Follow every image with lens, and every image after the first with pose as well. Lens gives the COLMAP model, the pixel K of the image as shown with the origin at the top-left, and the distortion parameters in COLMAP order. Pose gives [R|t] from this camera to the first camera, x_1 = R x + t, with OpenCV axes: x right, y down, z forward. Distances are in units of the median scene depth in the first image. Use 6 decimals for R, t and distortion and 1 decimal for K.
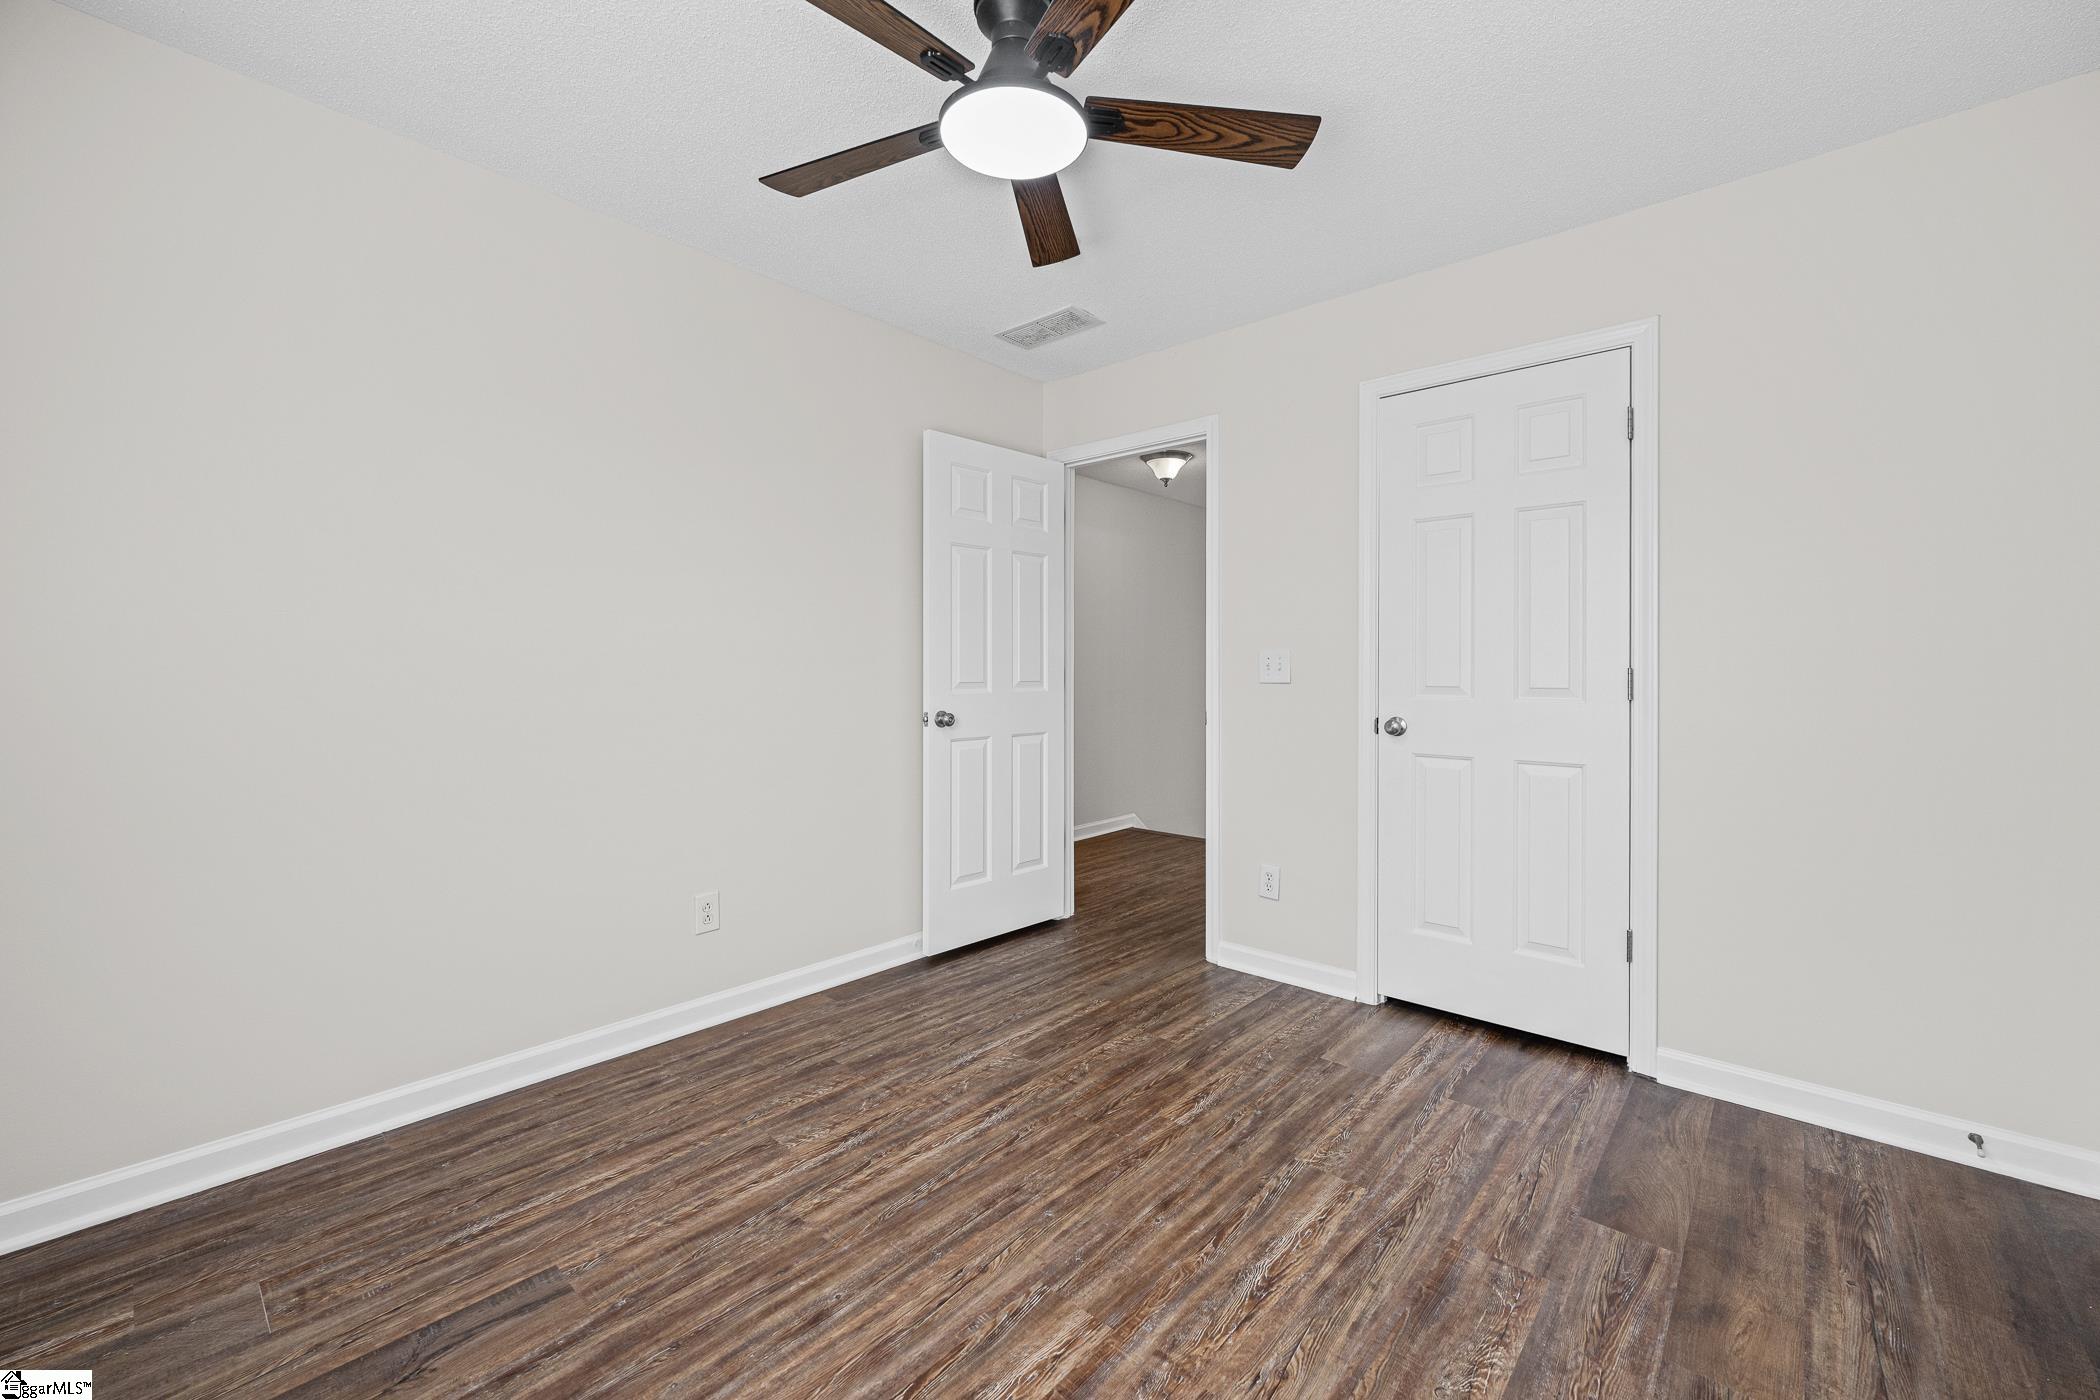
lens RADIAL K [[868.1, 0, 1048.9], [0, 868.1, 693.2], [0, 0, 1]] dist [-0.004936, 0.000463]
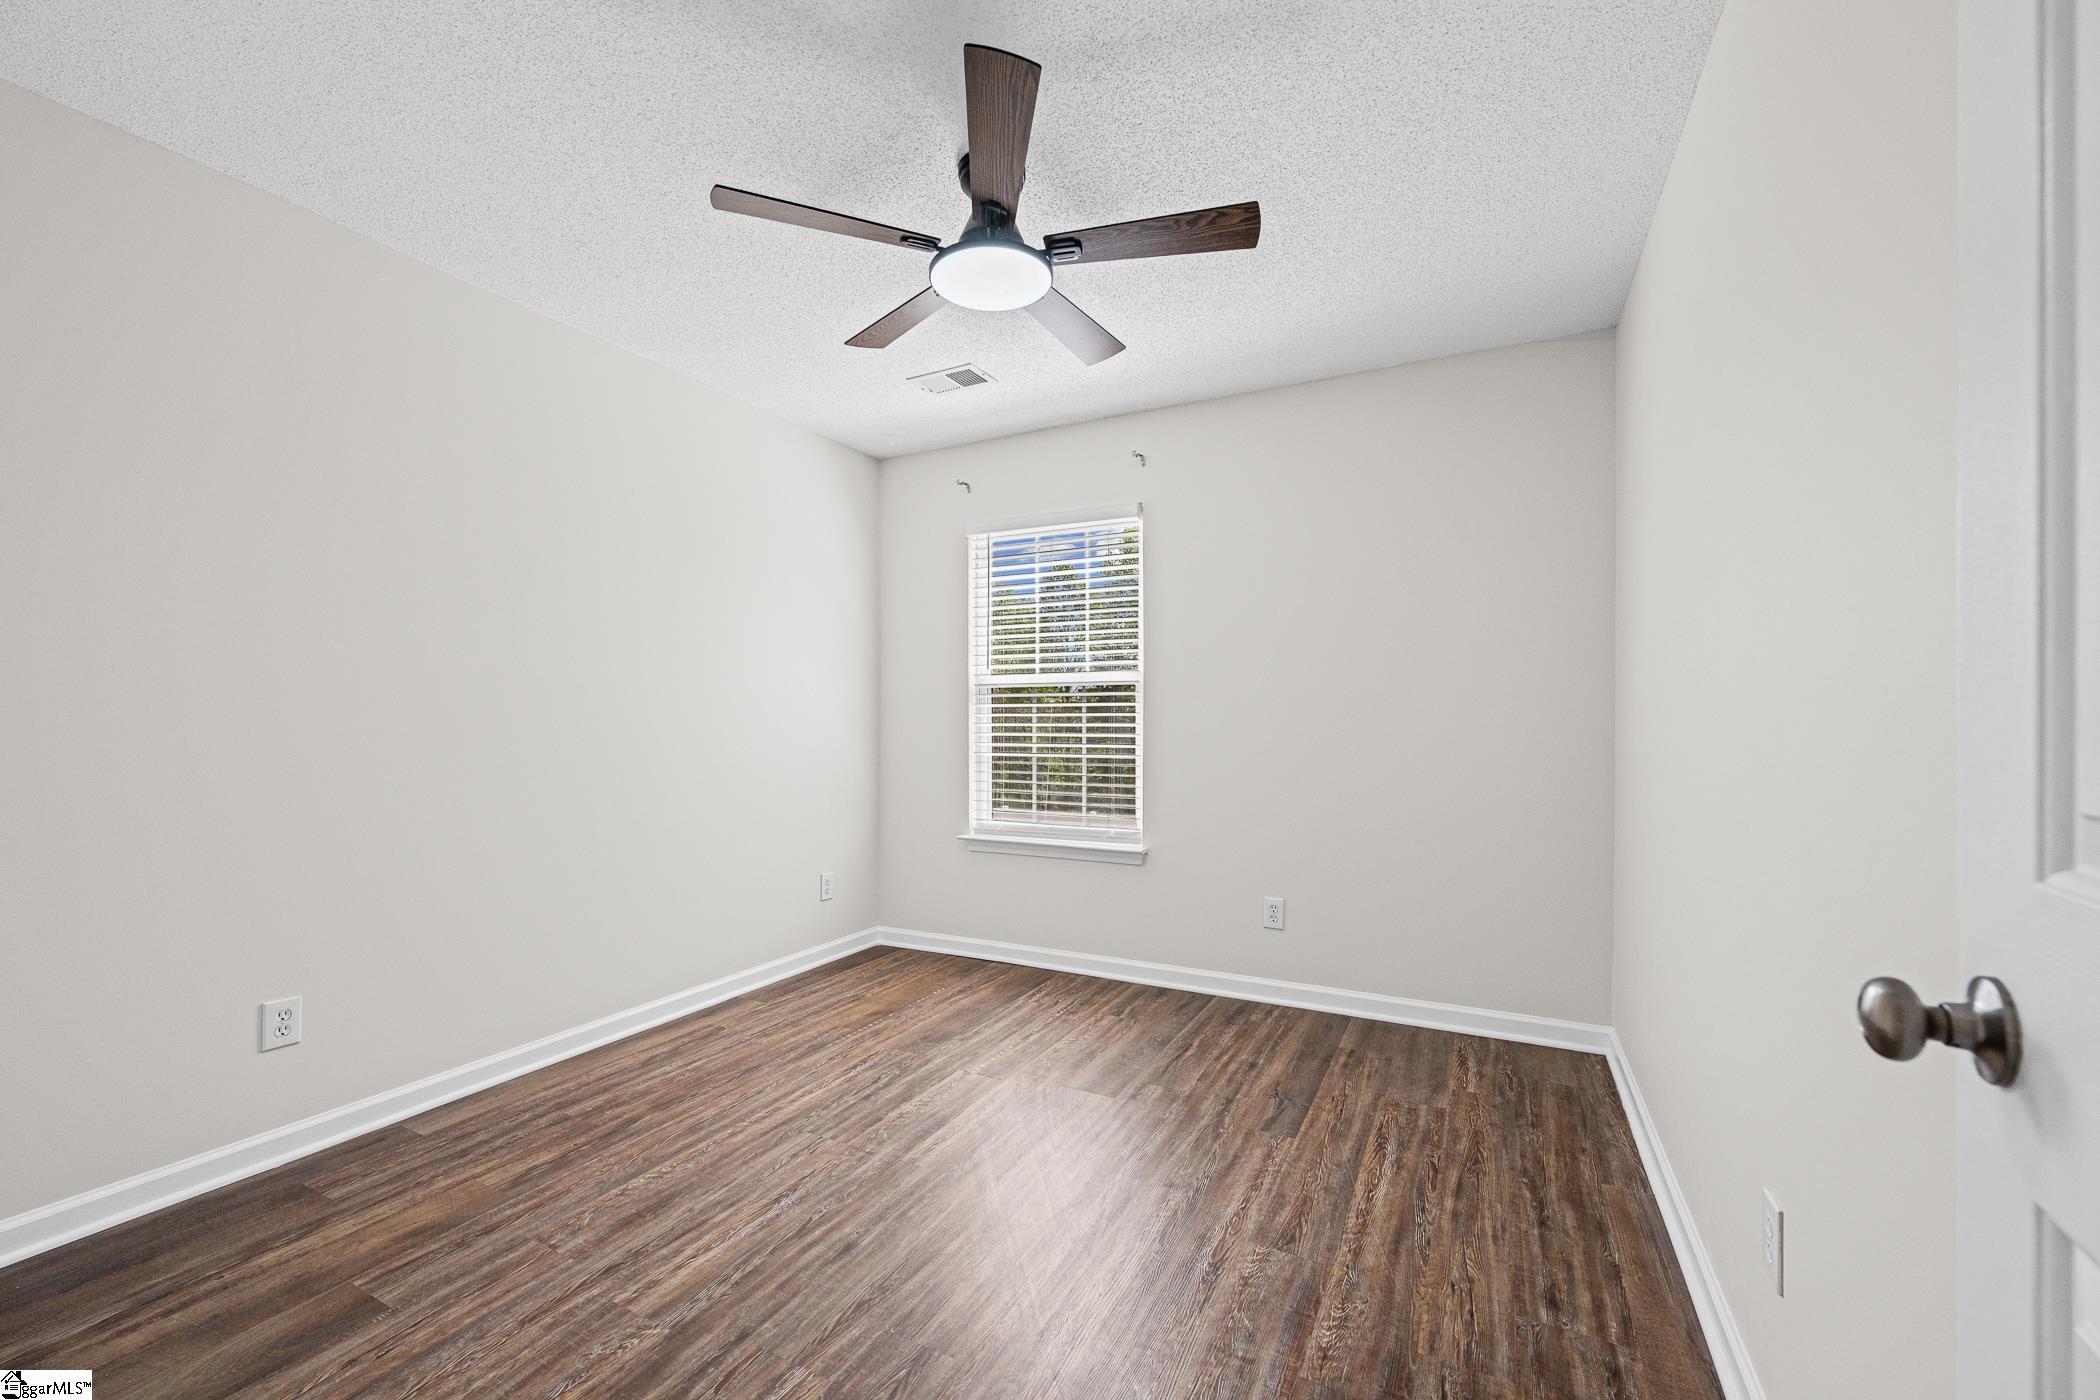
lens RADIAL K [[868.1, 0, 1049.1], [0, 868.1, 702.5], [0, 0, 1]] dist [-0.004936, 0.000463]
pose [[-0.972046, -0.007072, -0.234685, 0.145080], [-0.008152, 0.999960, 0.003632, -0.053139], [0.234650, 0.005443, -0.972065, 2.007621]]
